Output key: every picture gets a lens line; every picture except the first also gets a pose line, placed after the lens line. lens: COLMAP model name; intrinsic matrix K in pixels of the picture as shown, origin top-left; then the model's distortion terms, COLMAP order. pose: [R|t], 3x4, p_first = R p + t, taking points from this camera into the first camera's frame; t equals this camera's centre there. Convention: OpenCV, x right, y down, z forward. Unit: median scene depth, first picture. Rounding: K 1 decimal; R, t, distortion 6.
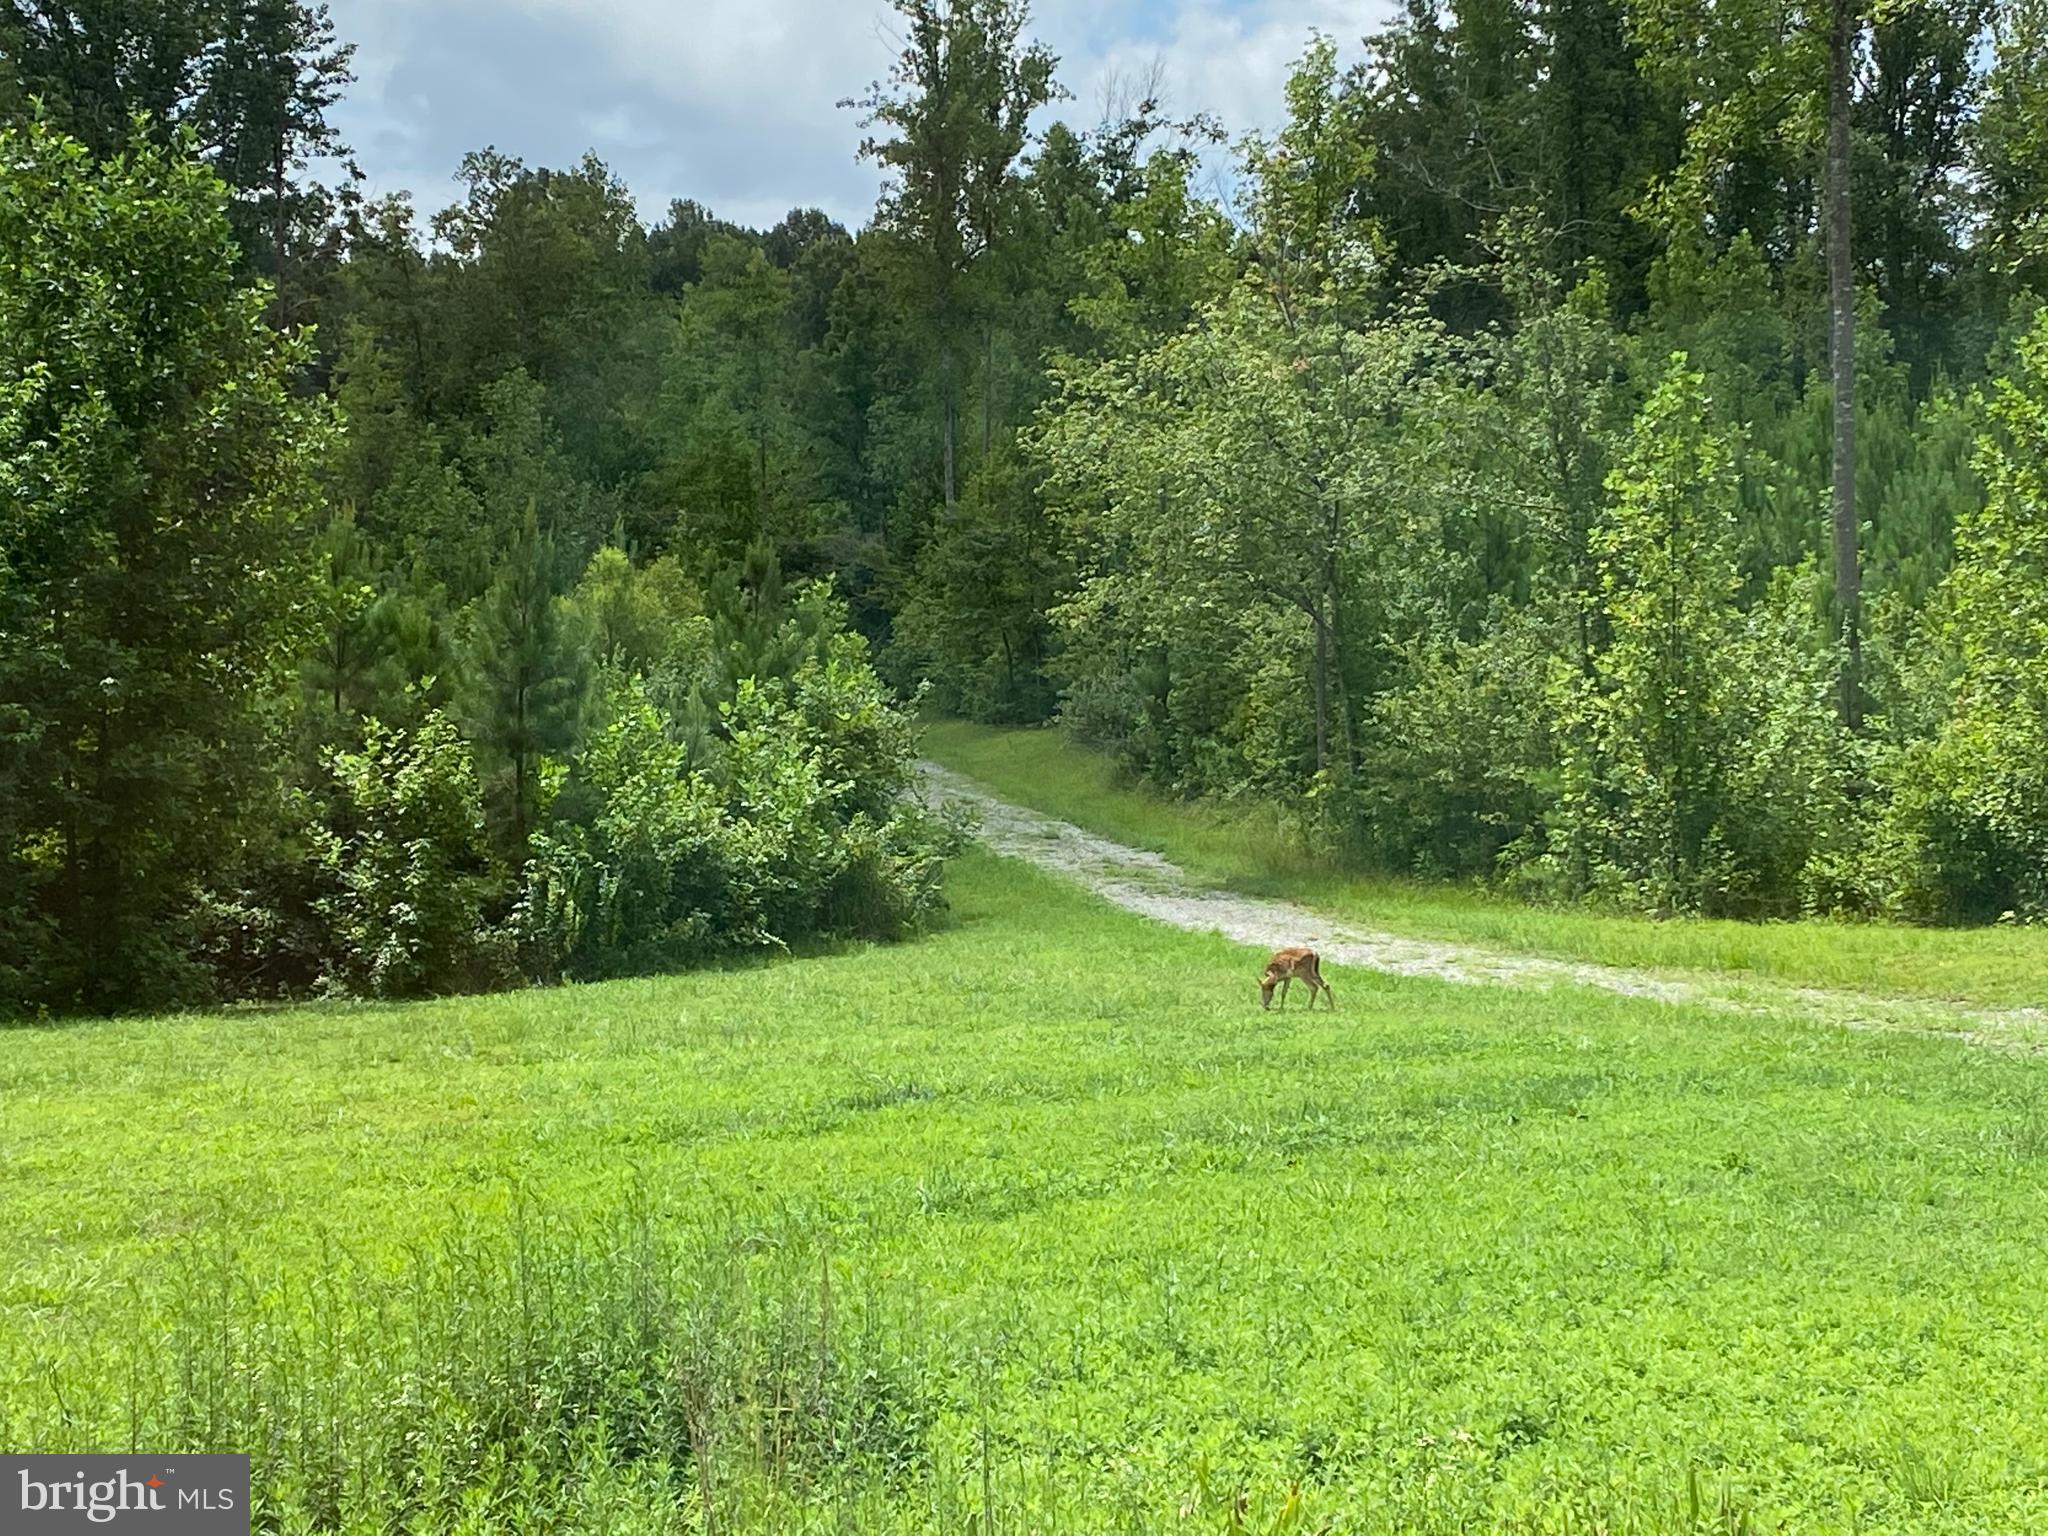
lens RADIAL K [[3707.0, 0, 1024.3], [0, 3707.0, 766.4], [0, 0, 1]] dist [0.166144, -0.073406]
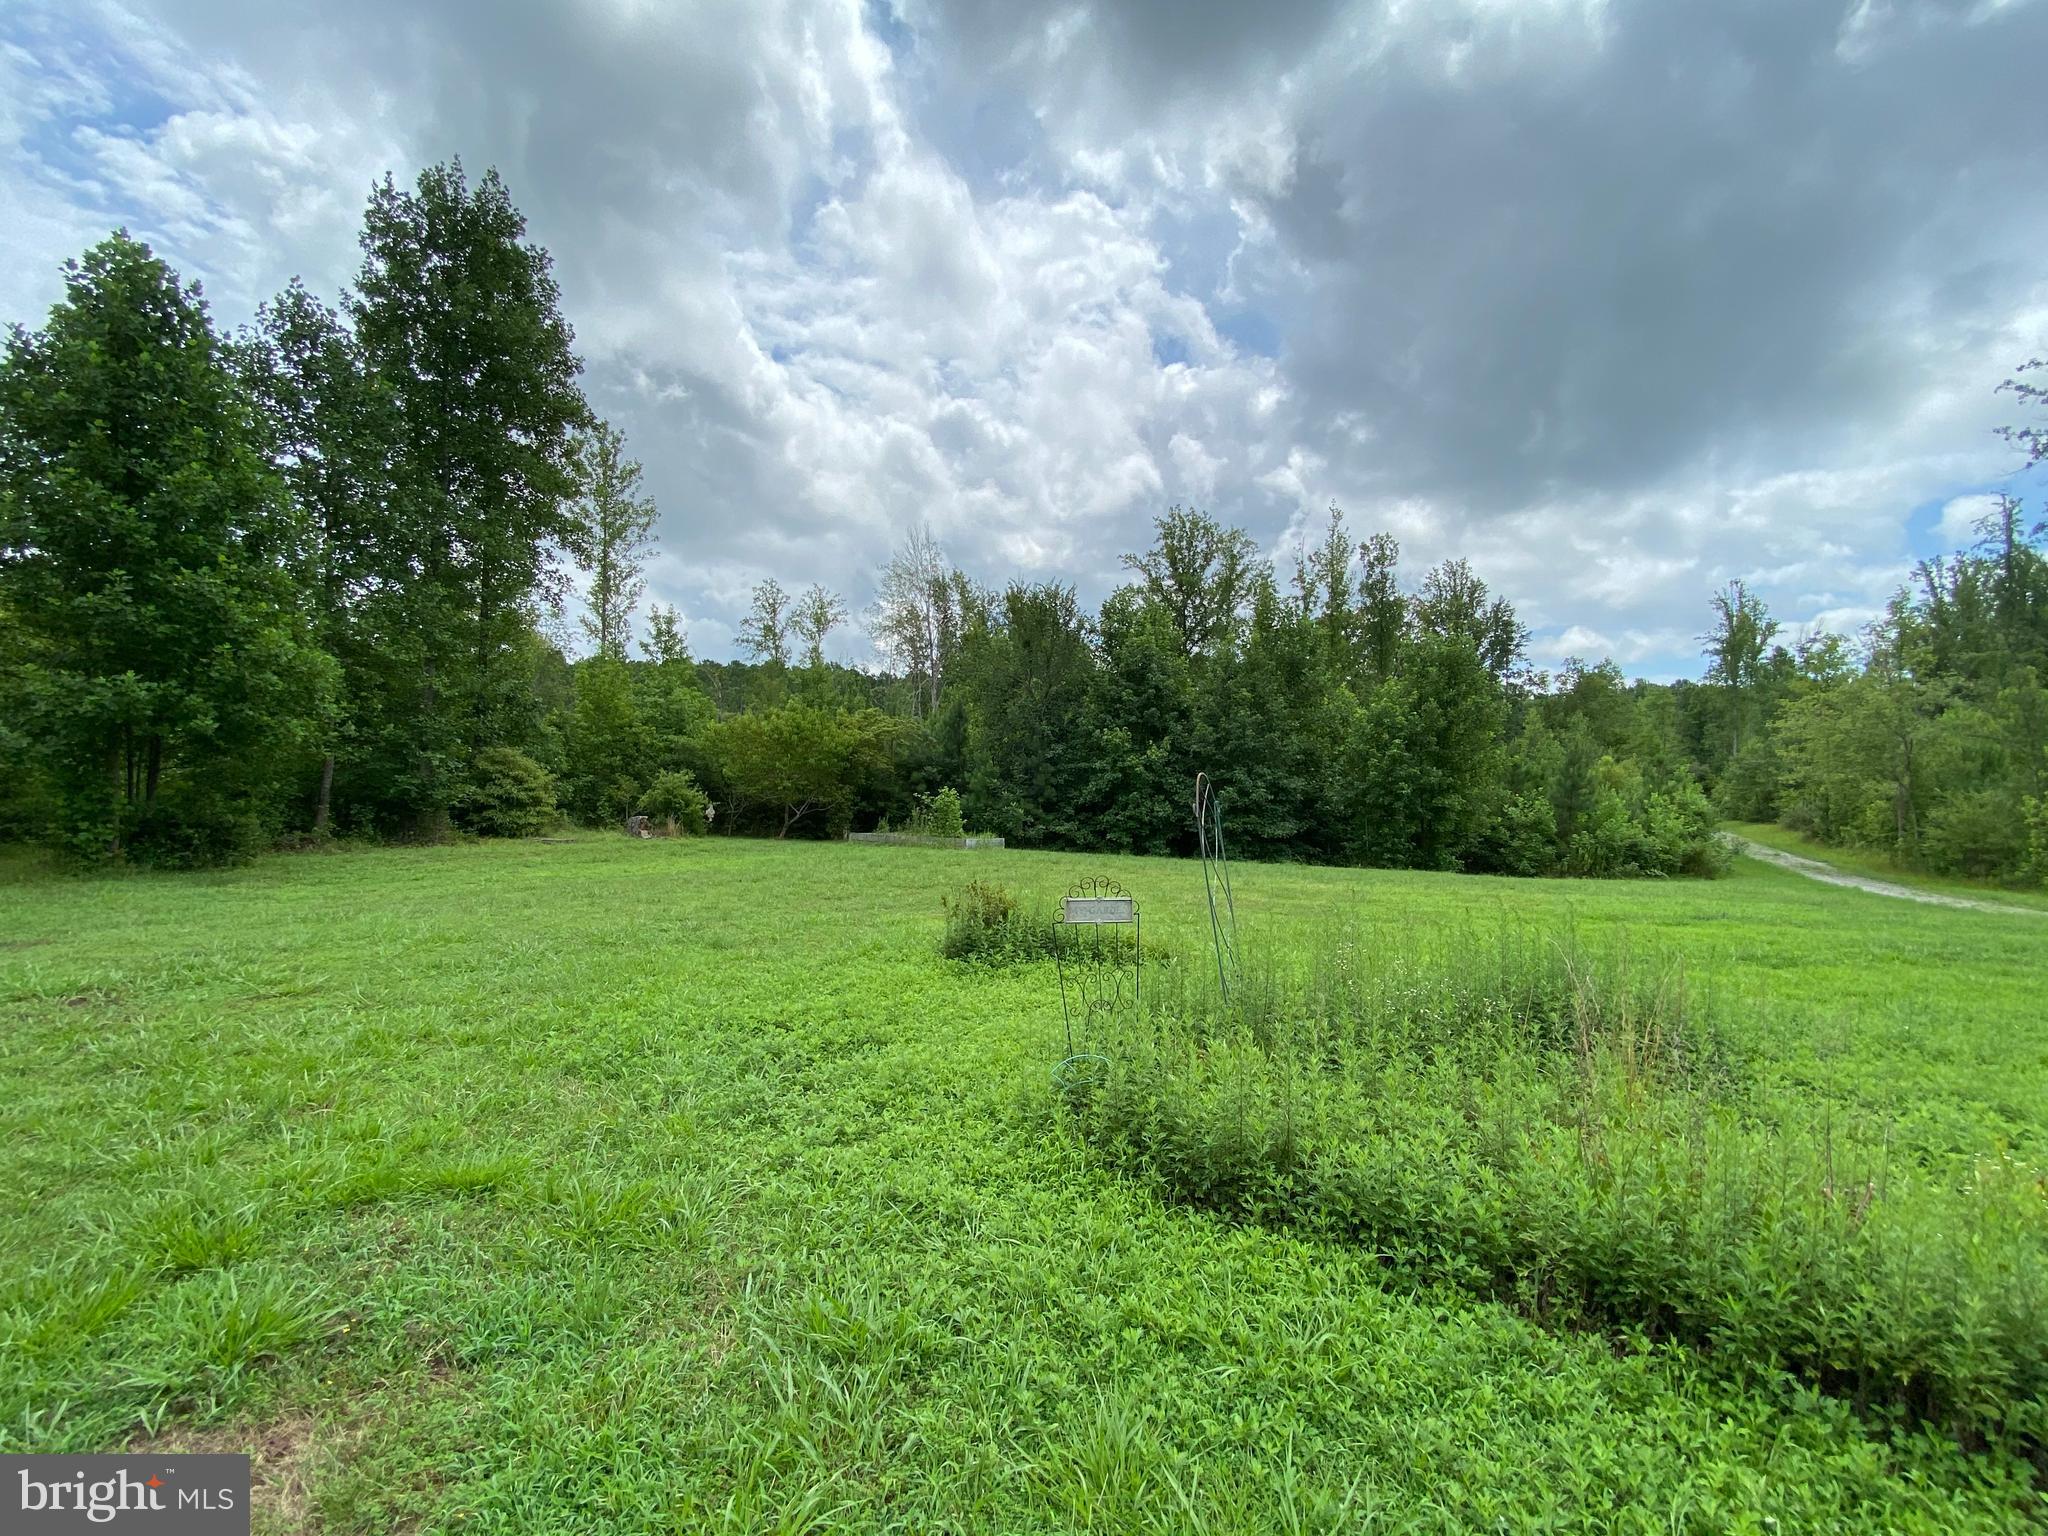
lens RADIAL K [[807.1, 0, 1017.4], [0, 807.1, 773.8], [0, 0, 1]] dist [-0.000507, -0.013550]
pose [[0.732269, 0.018727, -0.680758, -0.005419], [-0.059703, 0.997538, -0.036779, 0.014892], [0.678394, 0.067575, 0.731584, 0.097085]]
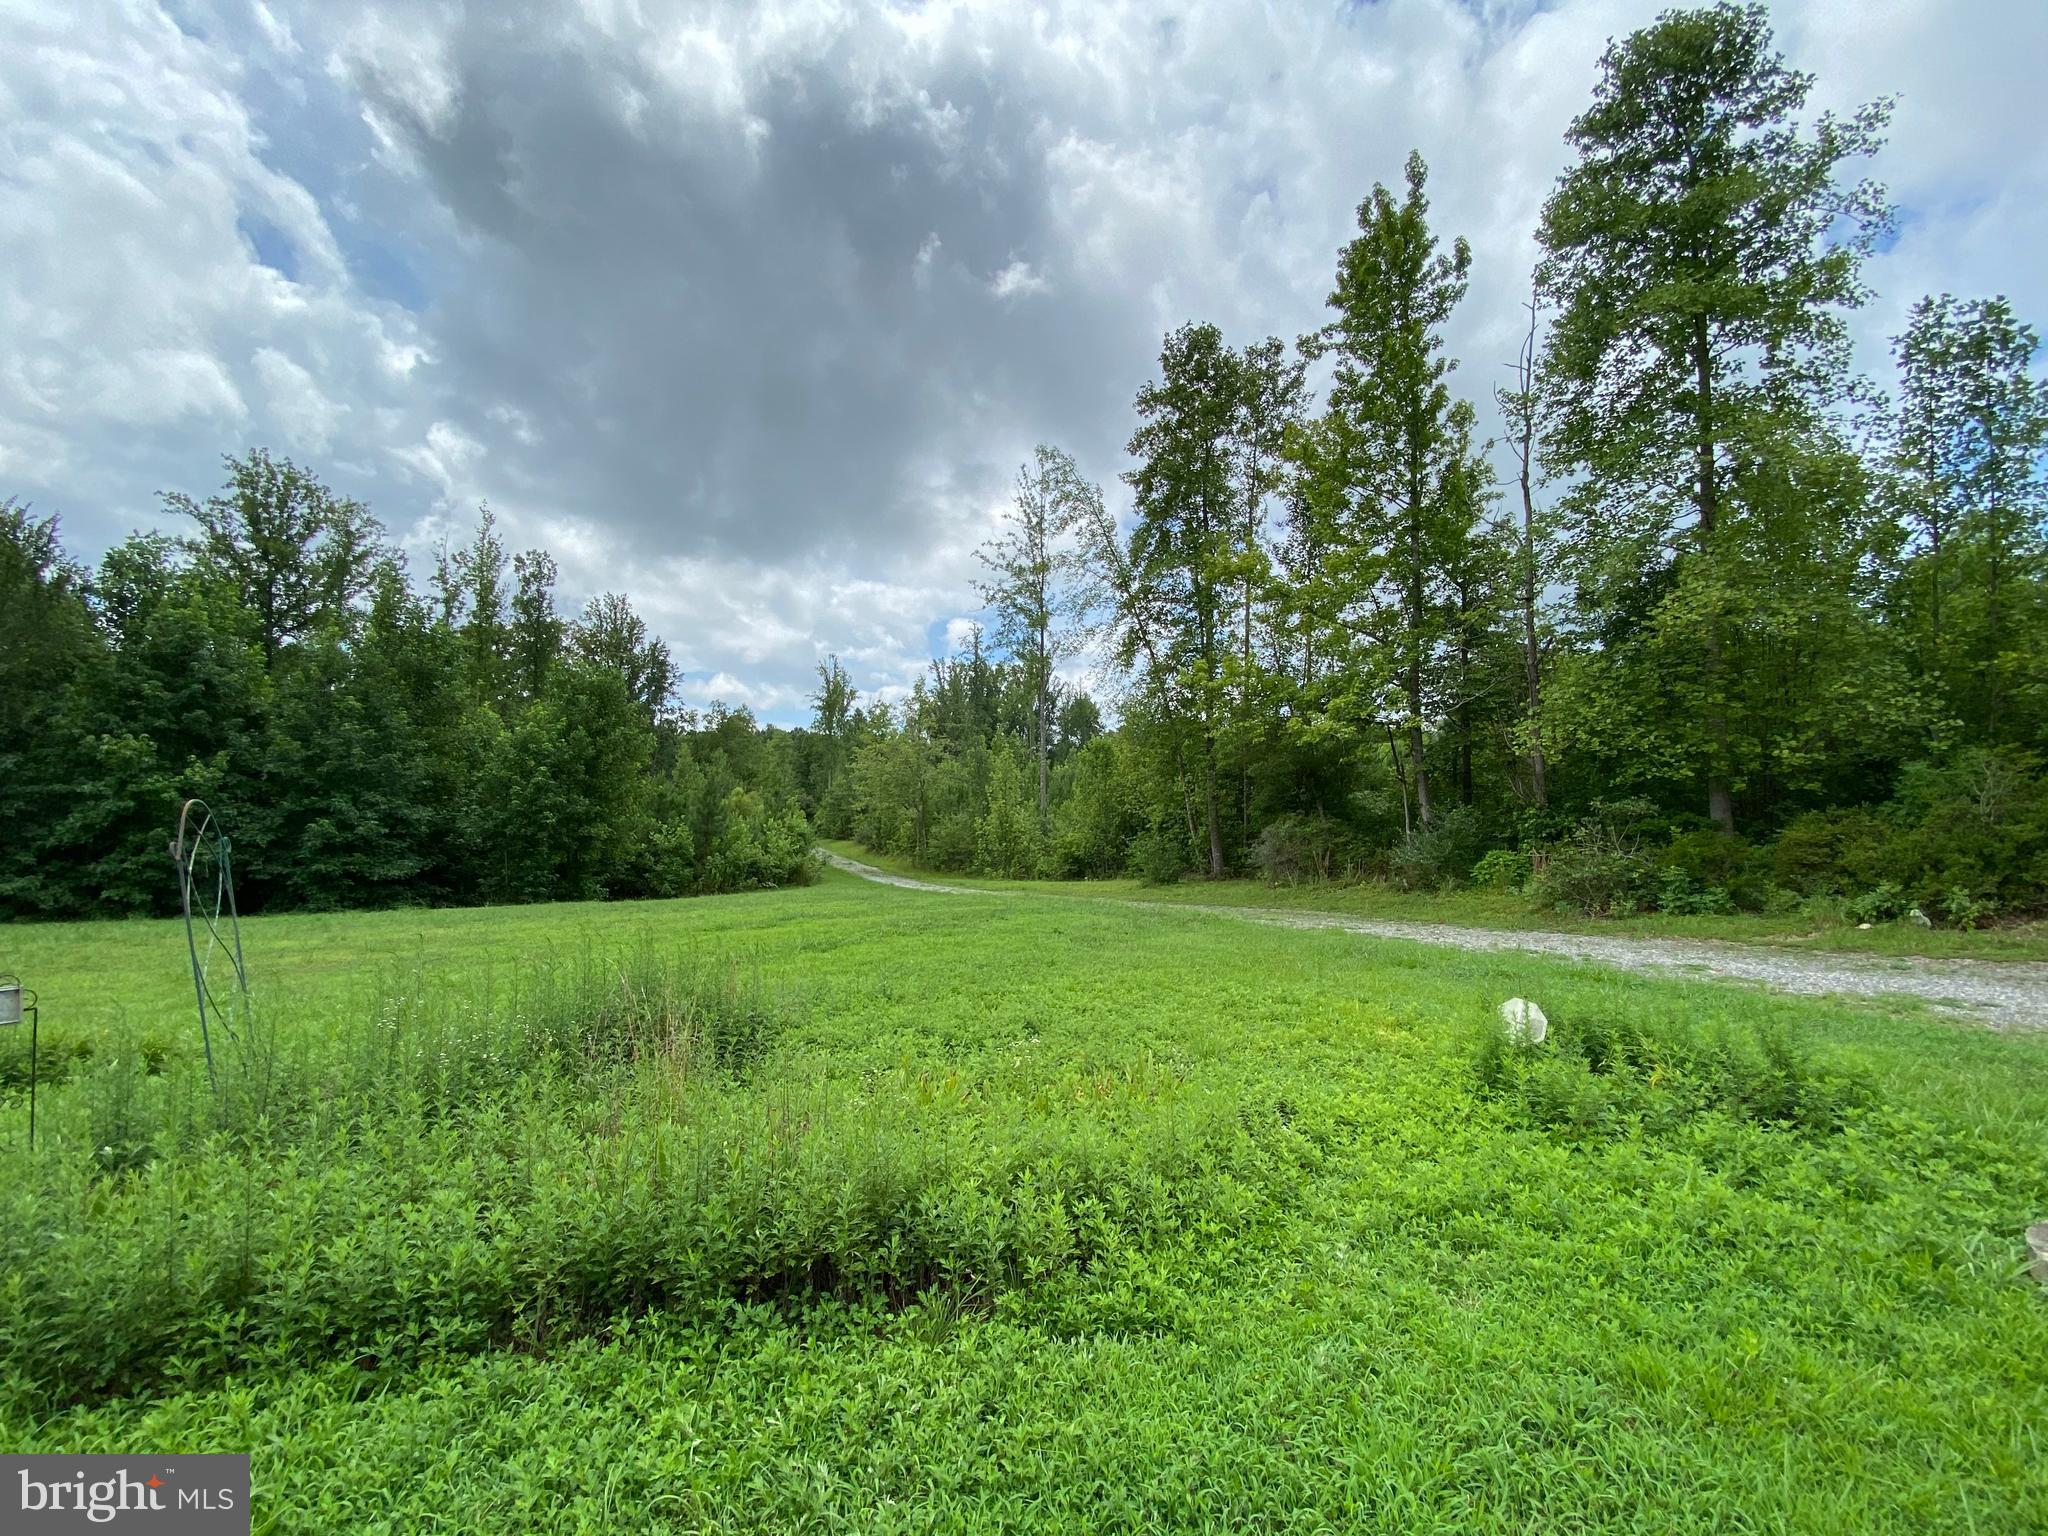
lens RADIAL K [[807.1, 0, 1017.4], [0, 807.1, 773.8], [0, 0, 1]] dist [-0.000507, -0.013550]
pose [[0.978461, 0.026937, 0.204666, 0.002660], [-0.005182, 0.994342, -0.106095, 0.014653], [-0.206366, 0.102750, 0.973065, 0.099320]]
